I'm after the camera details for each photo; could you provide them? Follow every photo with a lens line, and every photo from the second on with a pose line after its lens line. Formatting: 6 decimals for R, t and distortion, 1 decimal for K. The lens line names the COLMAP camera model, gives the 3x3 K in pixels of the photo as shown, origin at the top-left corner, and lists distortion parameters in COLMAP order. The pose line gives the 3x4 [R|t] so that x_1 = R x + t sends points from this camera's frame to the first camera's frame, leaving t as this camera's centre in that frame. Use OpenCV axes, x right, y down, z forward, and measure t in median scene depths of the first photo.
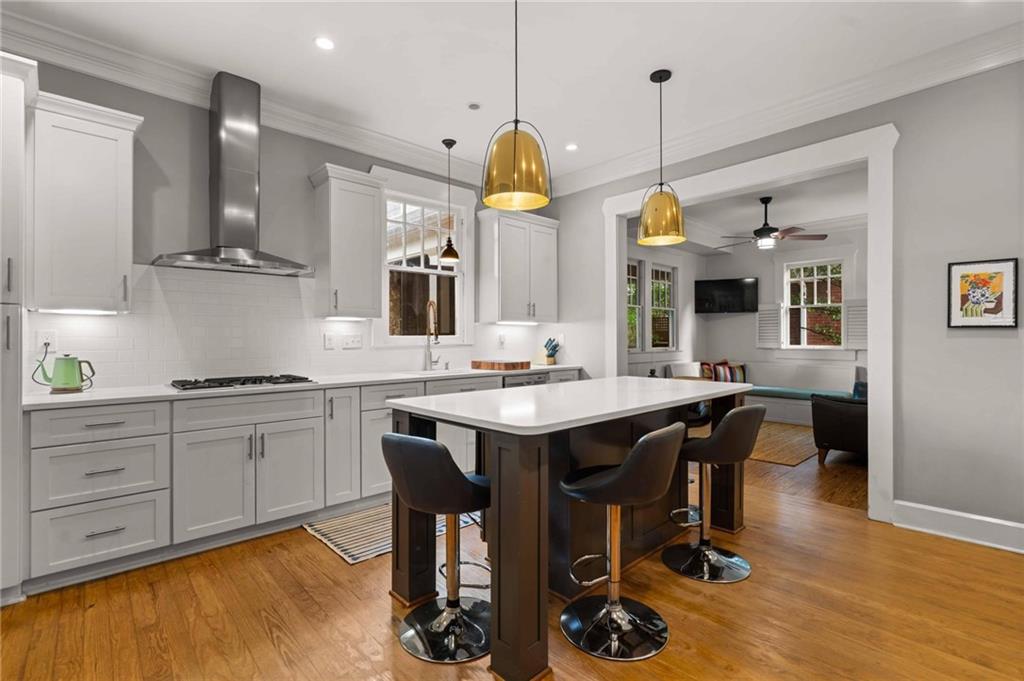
lens RADIAL K [[470.6, 0, 521.1], [0, 470.6, 339.2], [0, 0, 1]] dist [0.003421, -0.000182]
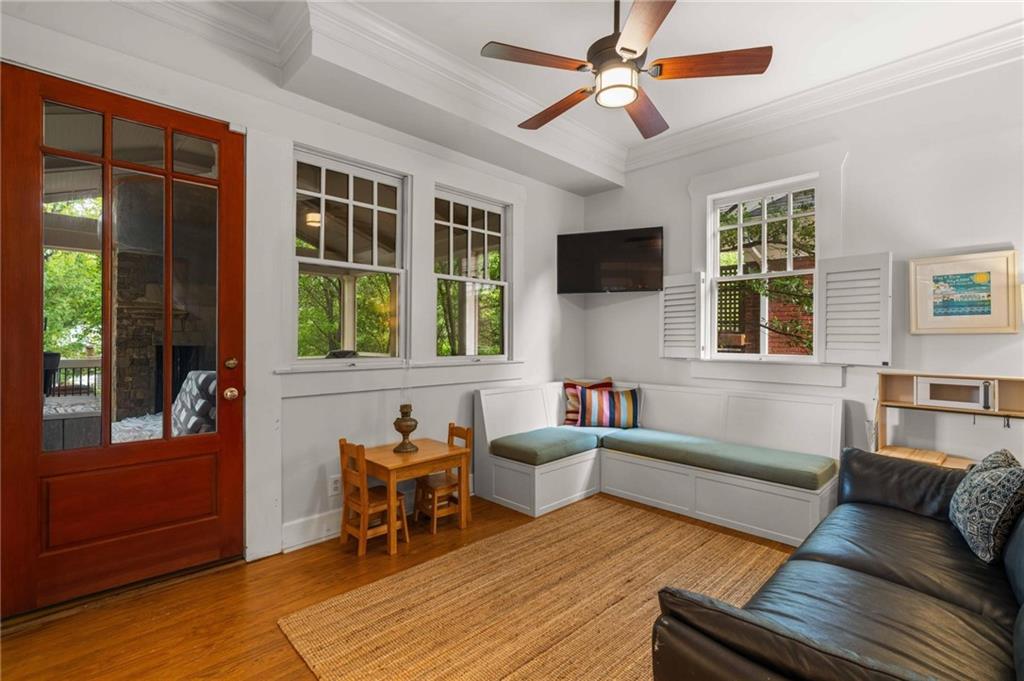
lens RADIAL K [[470.6, 0, 522.7], [0, 470.6, 338.3], [0, 0, 1]] dist [0.003421, -0.000182]
pose [[0.999811, 0.009610, 0.016923, 0.335064], [-0.009430, 0.999898, -0.010698, 0.003855], [-0.017024, 0.010536, 0.999800, 0.468163]]
